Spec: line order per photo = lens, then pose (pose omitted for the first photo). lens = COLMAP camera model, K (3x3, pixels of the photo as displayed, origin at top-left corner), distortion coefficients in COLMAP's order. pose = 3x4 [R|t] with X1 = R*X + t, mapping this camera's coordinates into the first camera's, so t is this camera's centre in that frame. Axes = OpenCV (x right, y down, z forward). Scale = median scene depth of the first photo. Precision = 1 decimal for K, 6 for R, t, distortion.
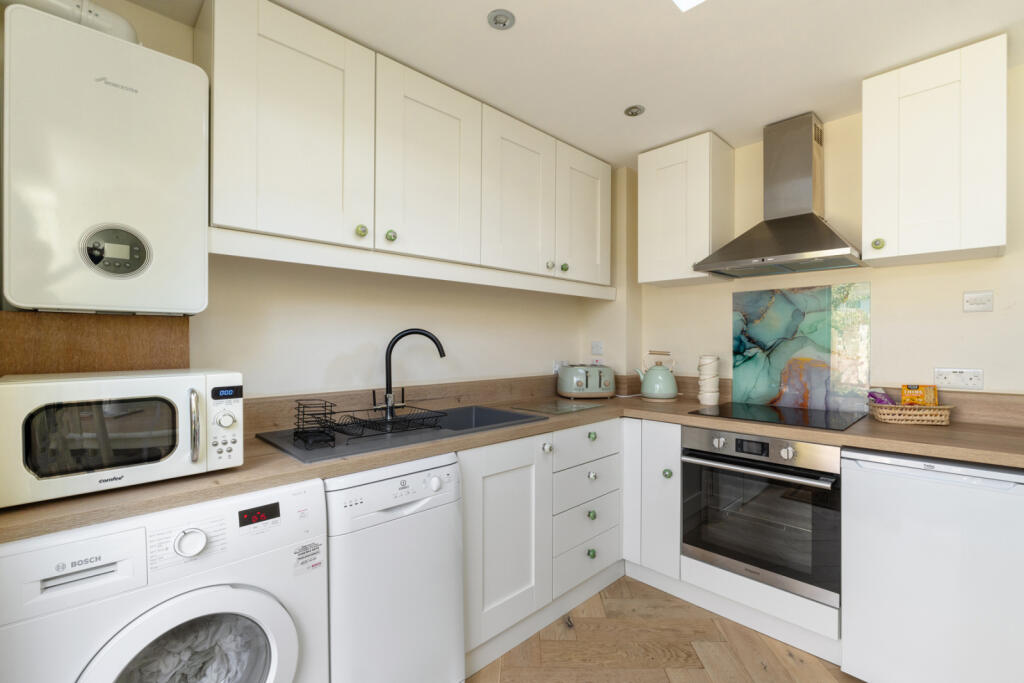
lens RADIAL K [[447.4, 0, 515.4], [0, 447.4, 345.3], [0, 0, 1]] dist [-0.009280, 0.000203]
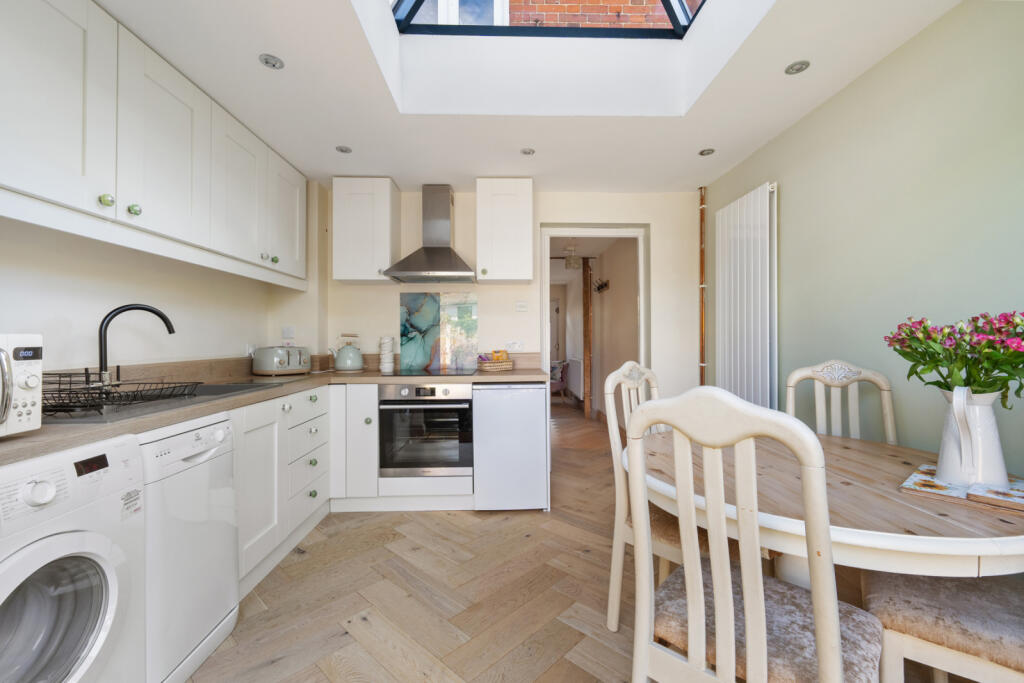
lens RADIAL K [[433.4, 0, 512.3], [0, 433.4, 335.7], [0, 0, 1]] dist [0.002673, 0.000320]
pose [[0.678423, 0.003104, 0.734665, -0.346288], [0.010314, 0.999852, -0.013748, 0.050131], [-0.734599, 0.016905, 0.678291, -0.236035]]
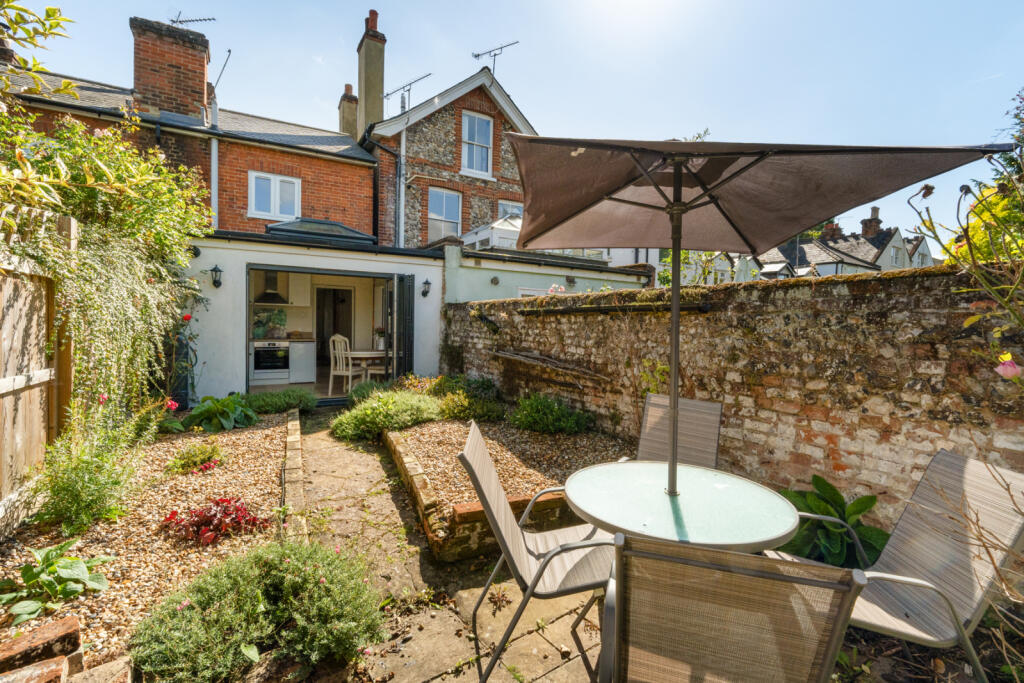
lens RADIAL K [[471.8, 0, 512.0], [0, 471.8, 341.5], [0, 0, 1]] dist [-0.000243, -0.000024]
pose [[0.251964, -0.029017, 0.967302, -3.009278], [-0.010764, 0.999404, 0.032784, 0.009555], [-0.967677, -0.018673, 0.251501, -2.232282]]
